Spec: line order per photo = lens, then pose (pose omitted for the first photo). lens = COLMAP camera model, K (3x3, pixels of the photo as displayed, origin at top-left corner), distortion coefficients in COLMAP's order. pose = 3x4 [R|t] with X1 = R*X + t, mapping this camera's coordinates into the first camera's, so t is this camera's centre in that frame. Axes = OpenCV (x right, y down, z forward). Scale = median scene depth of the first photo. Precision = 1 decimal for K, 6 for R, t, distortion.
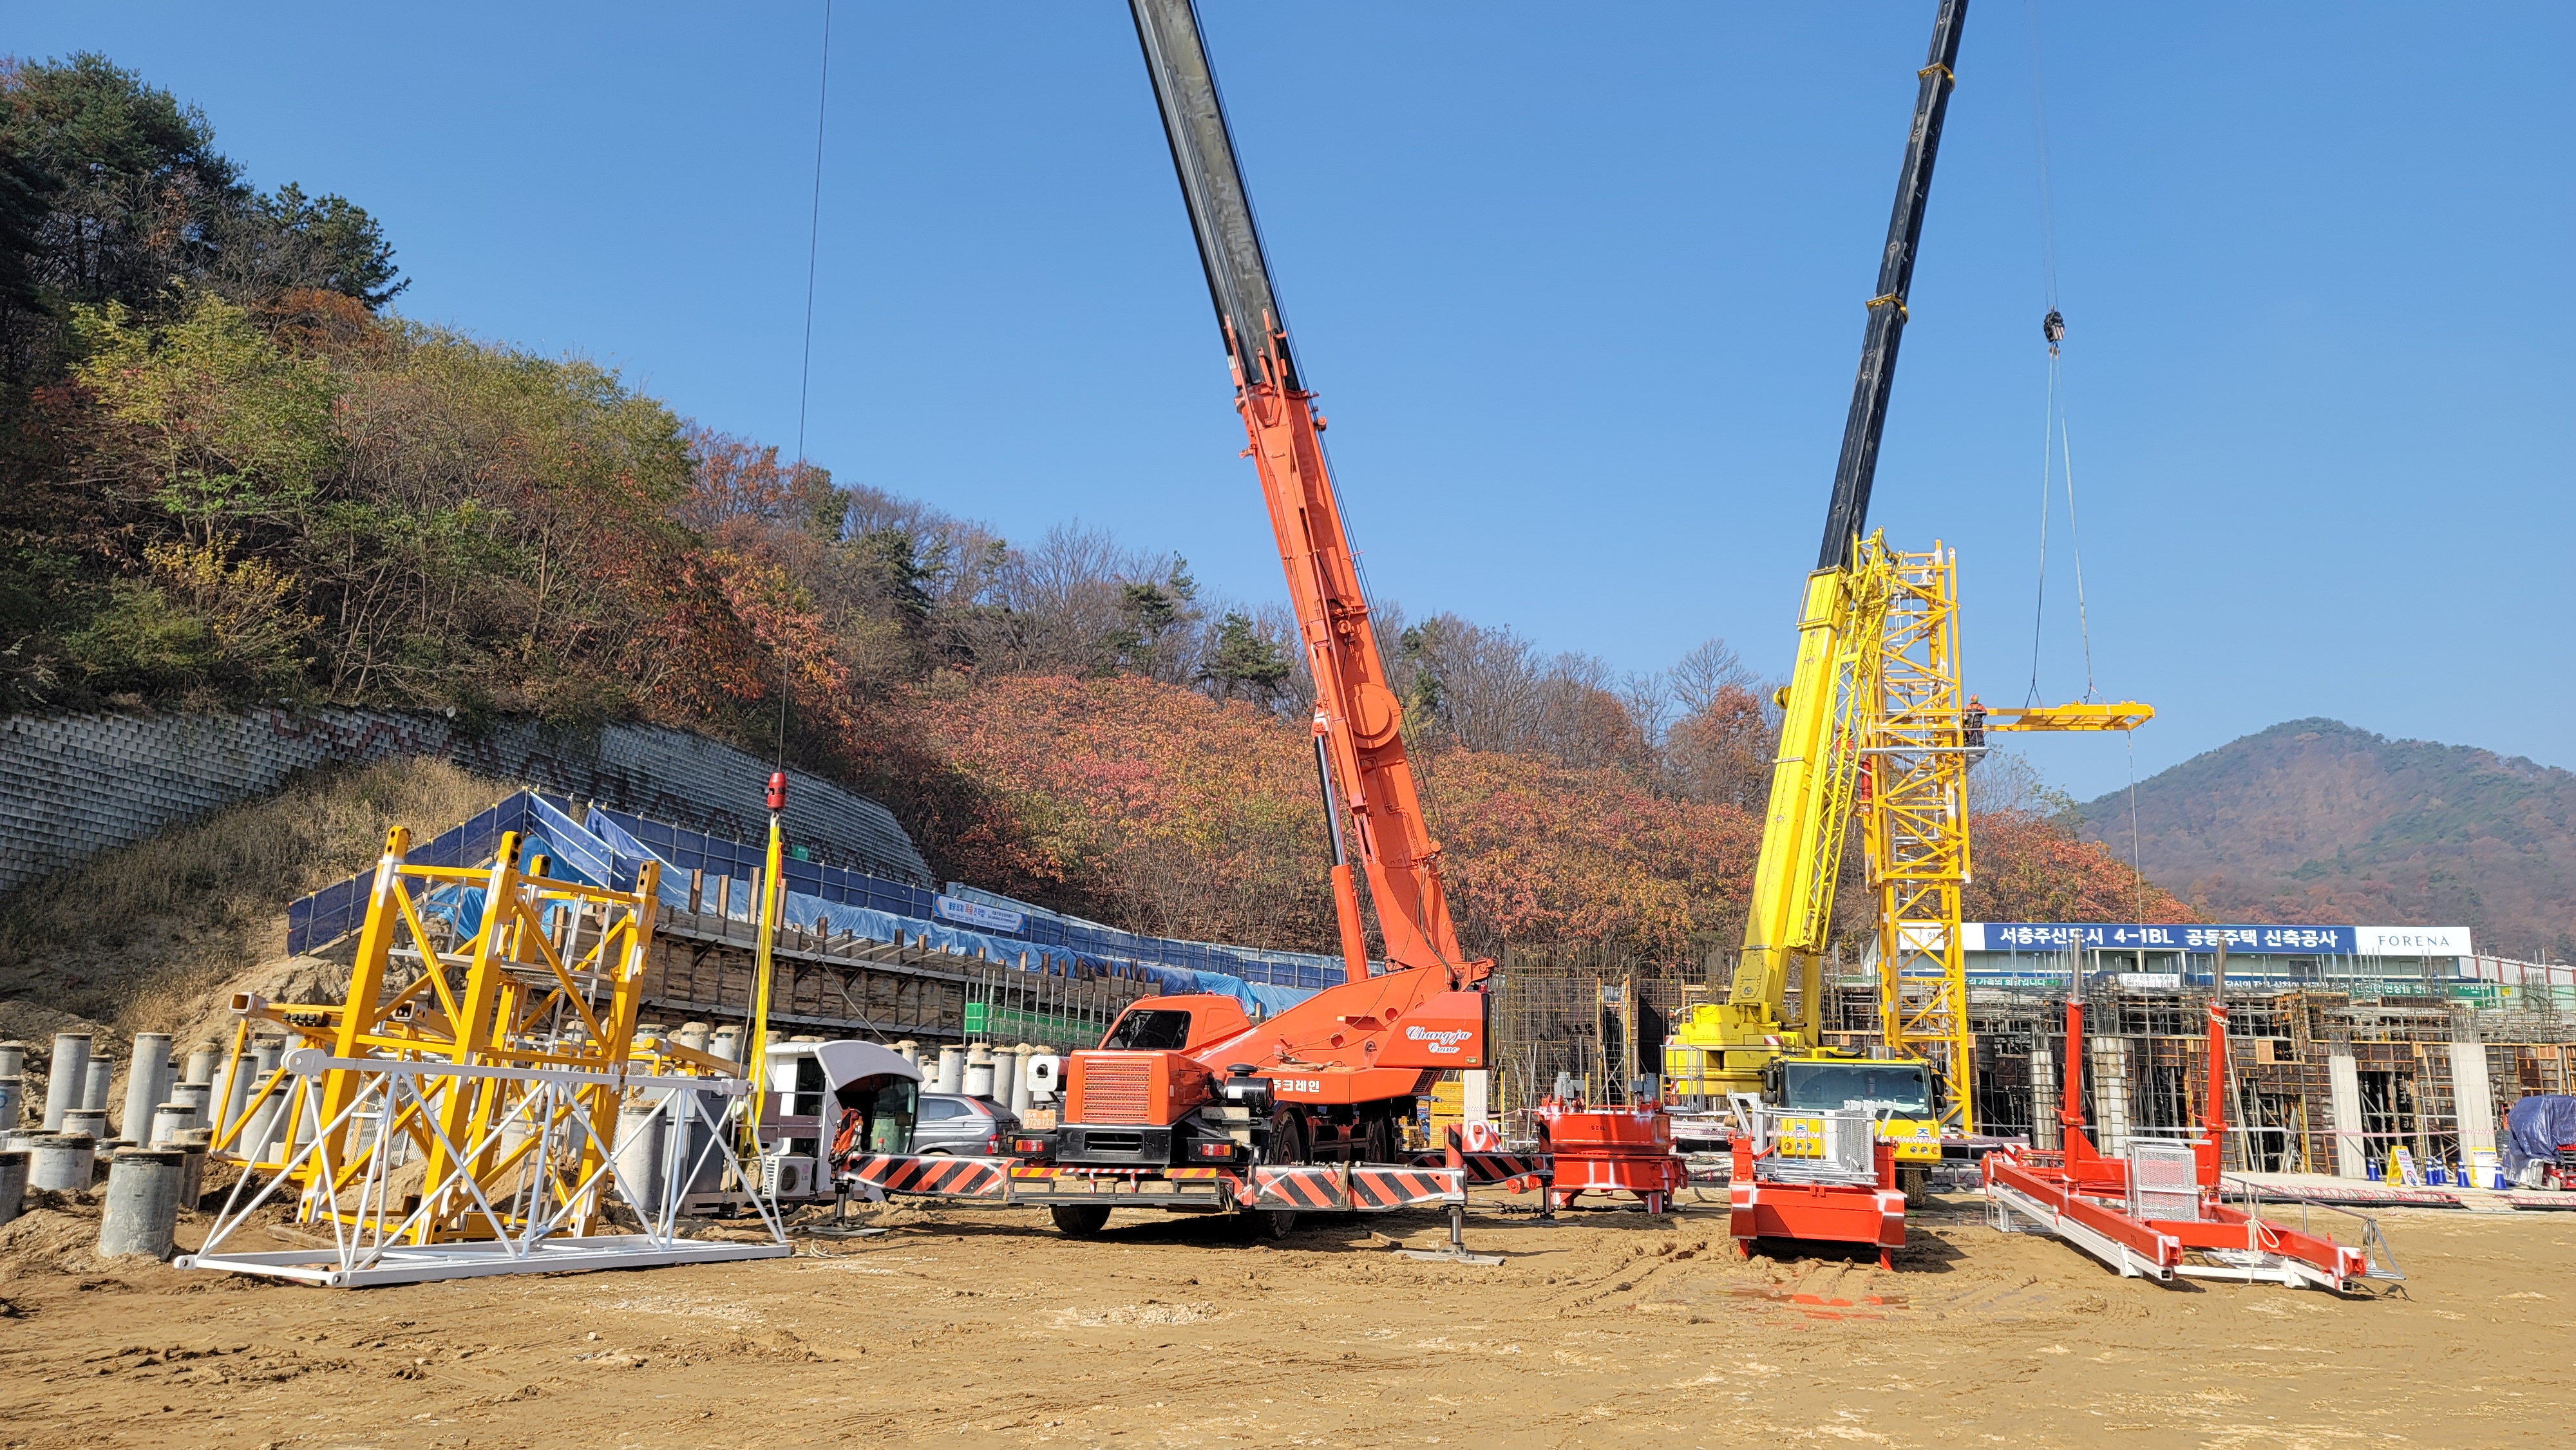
lens RADIAL K [[1818.9, 0, 1275.9], [0, 1818.9, 723.5], [0, 0, 1]] dist [0.027952, -0.002087]
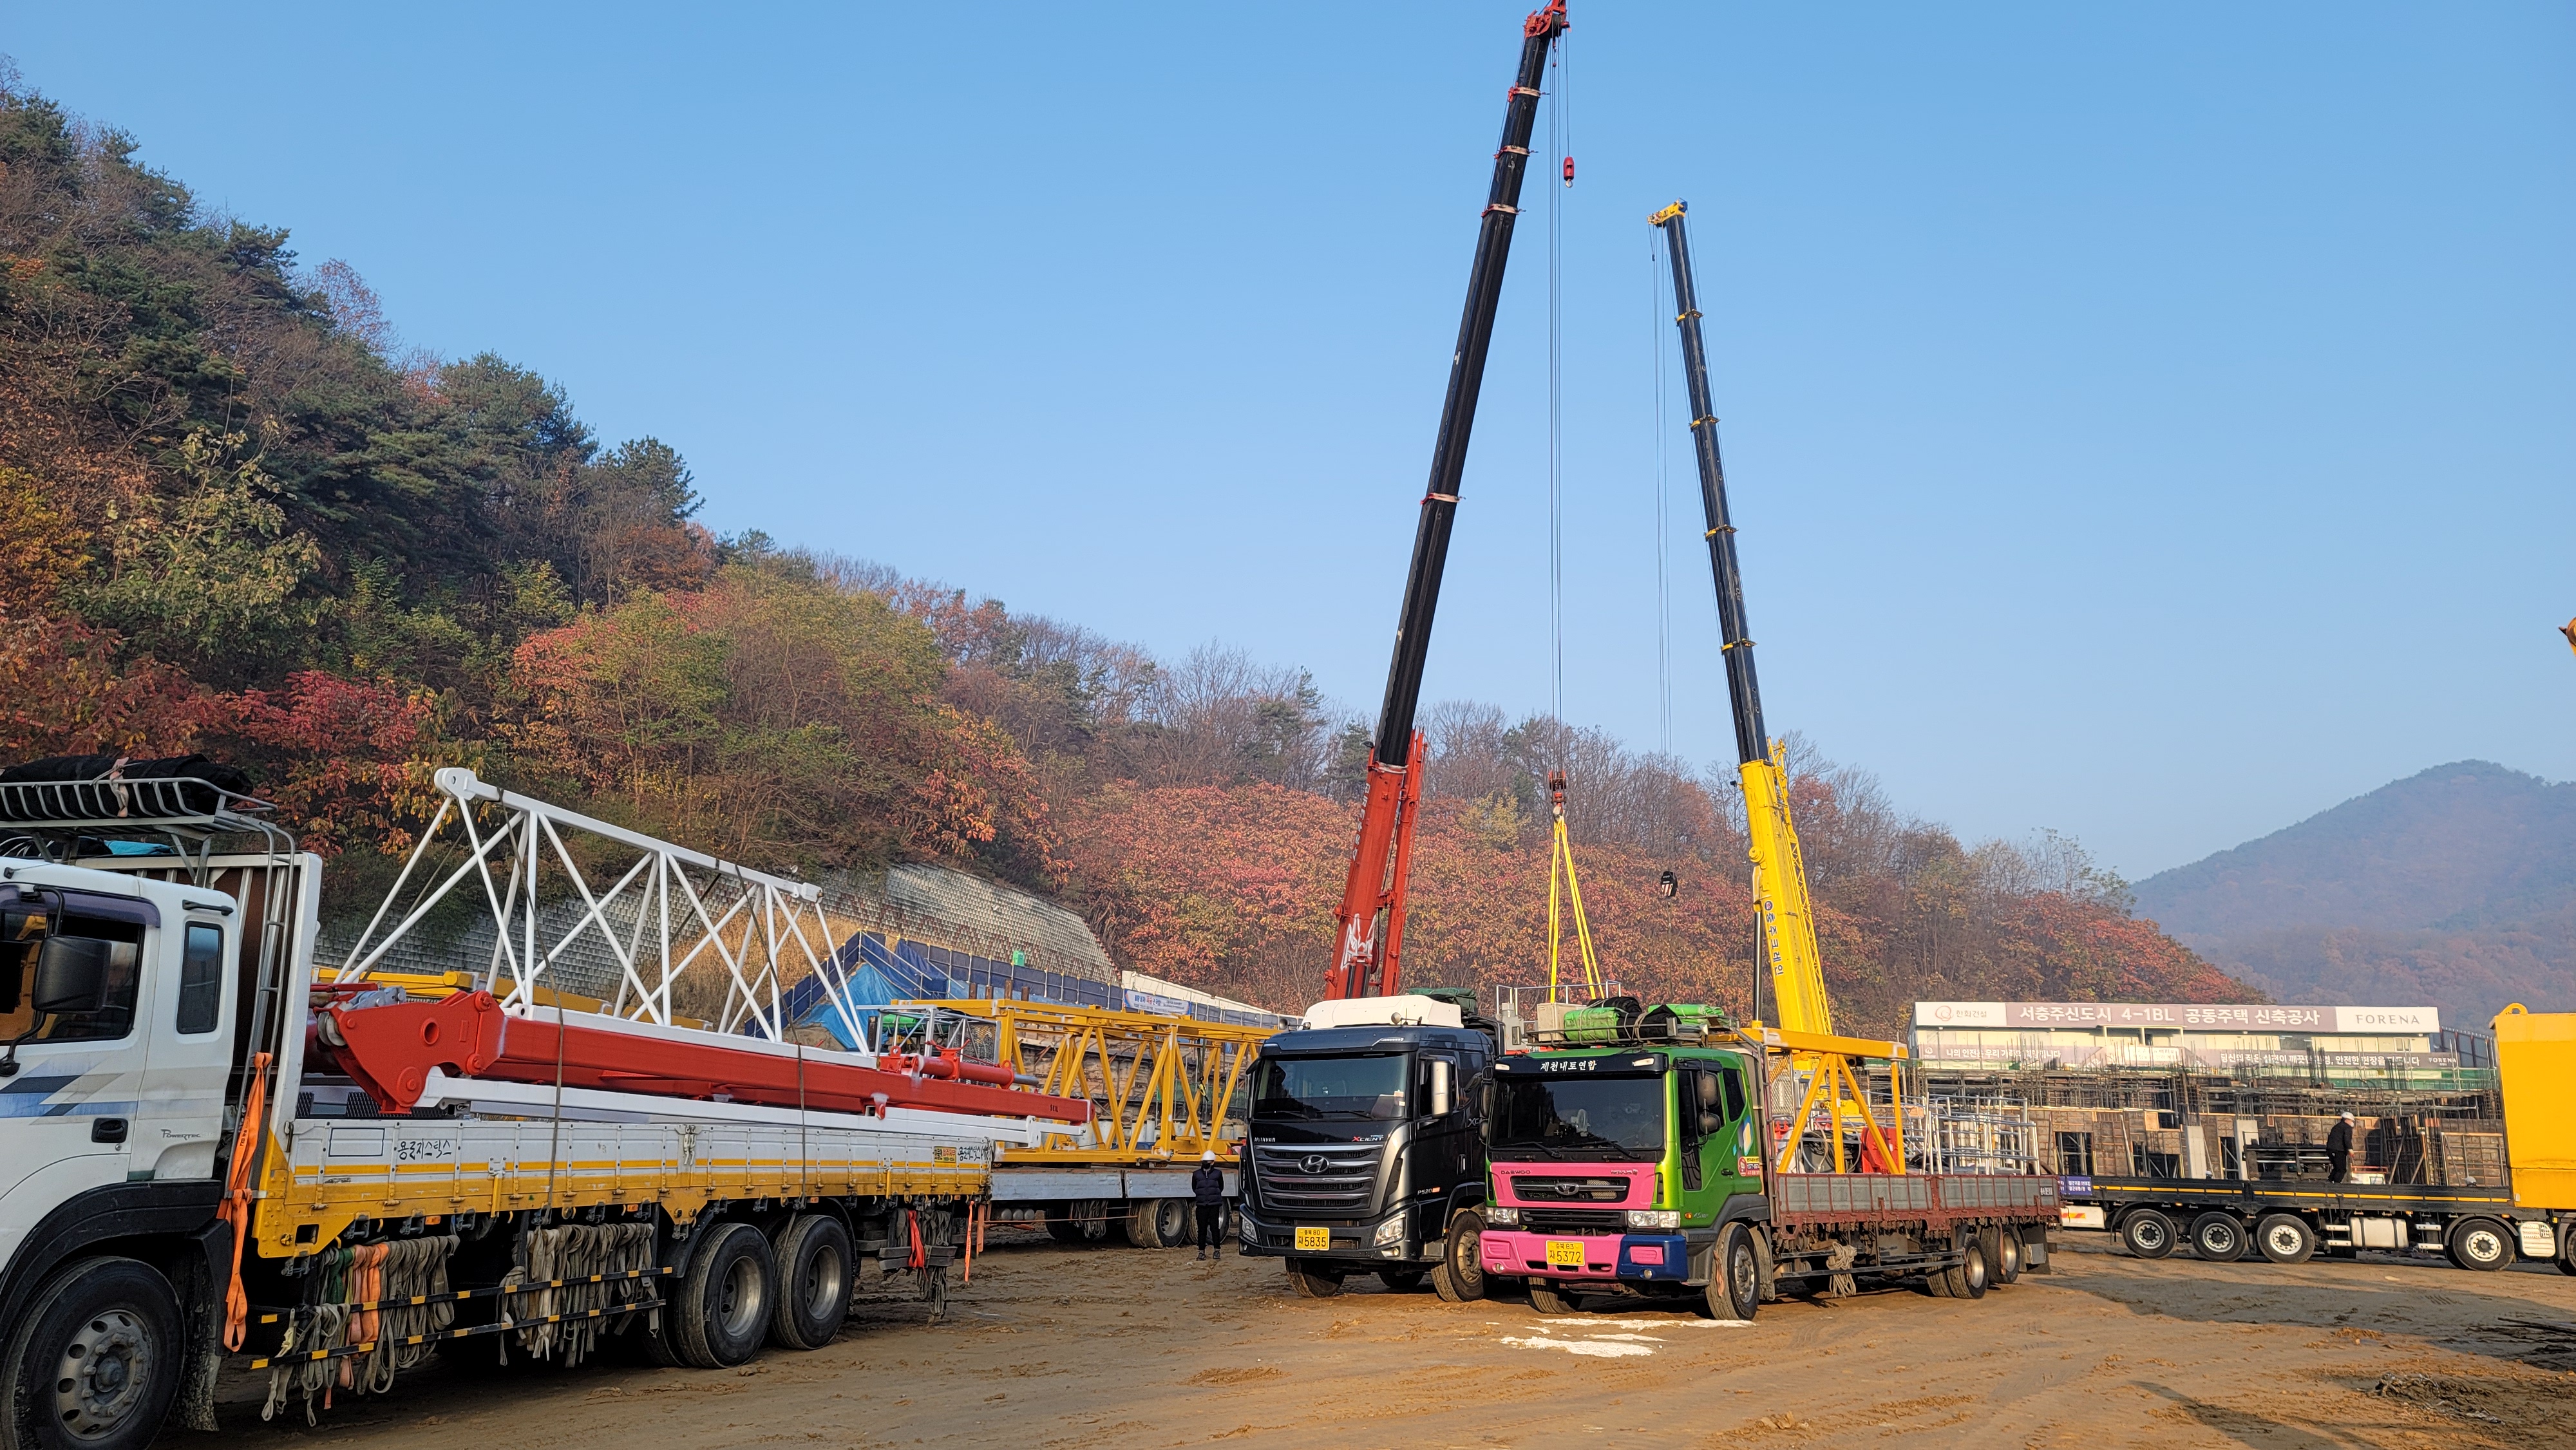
lens RADIAL K [[1878.6, 0, 1228.6], [0, 1878.6, 686.4], [0, 0, 1]] dist [0.025800, -0.004816]
pose [[0.995867, -0.016278, -0.089355, 0.004897], [0.013030, 0.999237, -0.036812, -0.044961], [0.089886, 0.035496, 0.995319, -0.204852]]
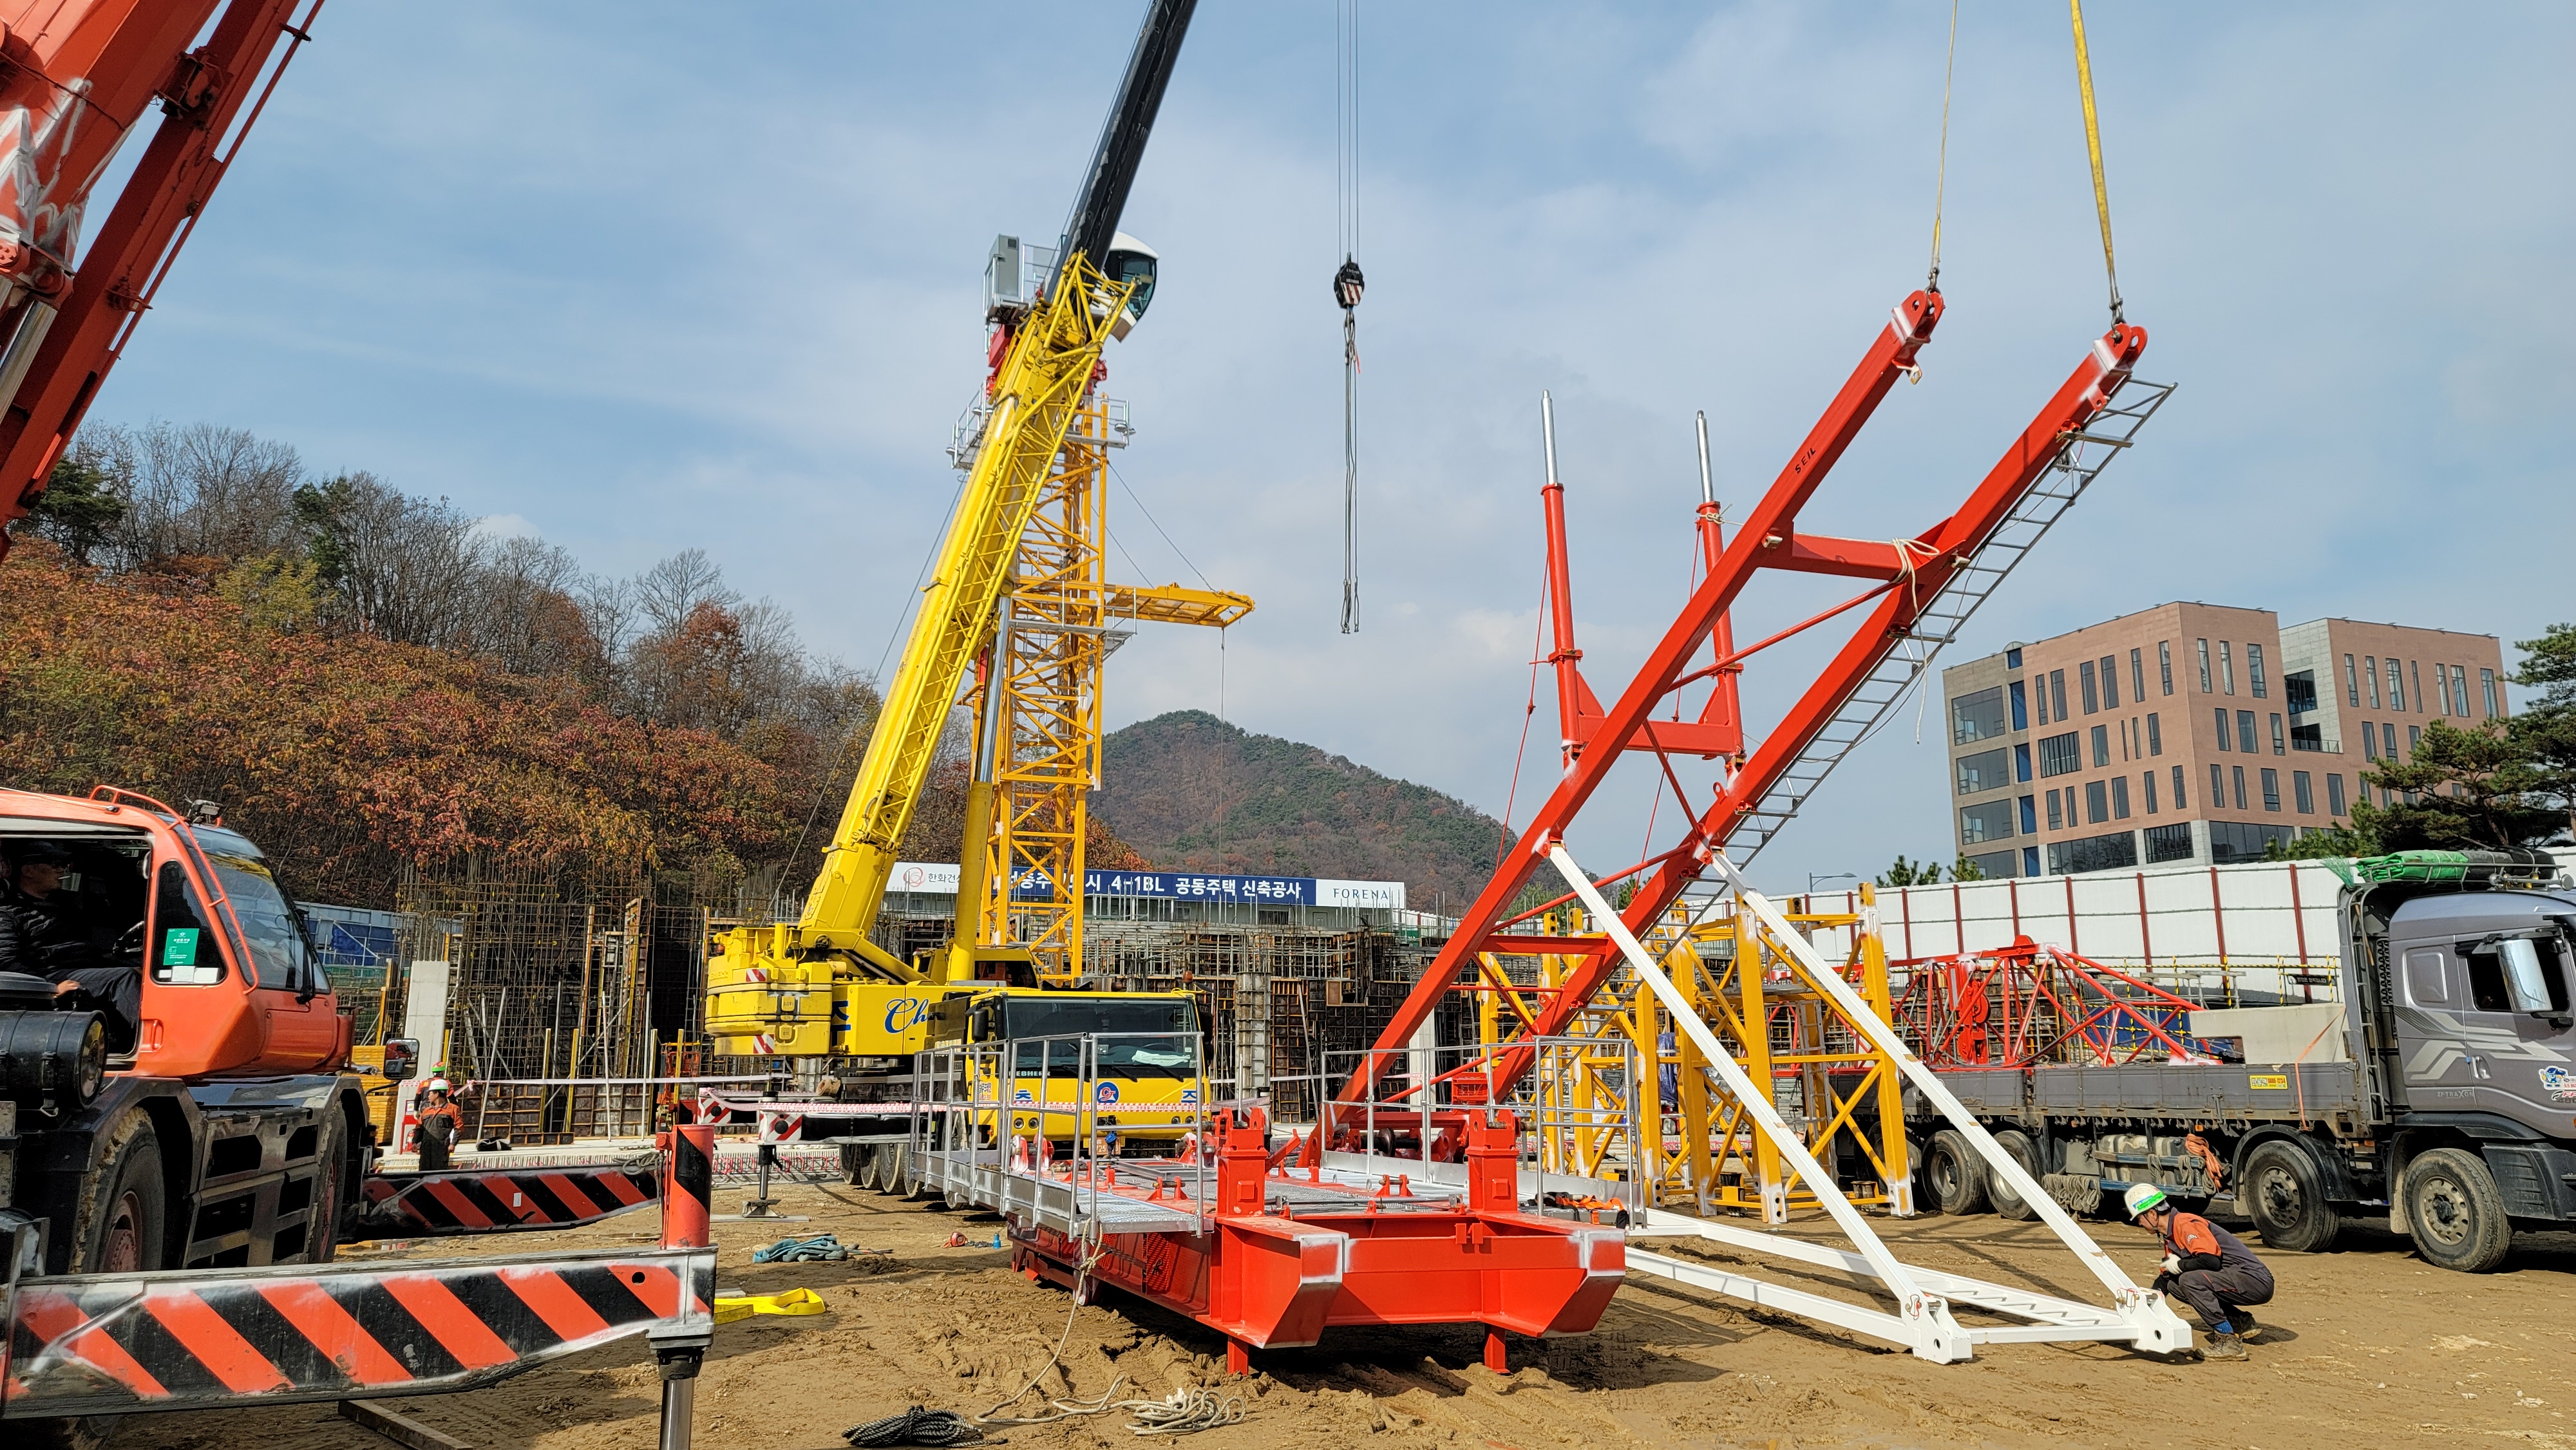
lens RADIAL K [[1818.9, 0, 1275.9], [0, 1818.9, 723.5], [0, 0, 1]] dist [0.027952, -0.002087]
pose [[0.834891, 0.077879, 0.544878, -0.002285], [-0.088941, 0.996018, -0.006081, 0.024381], [-0.543182, -0.043385, 0.838493, 0.118118]]
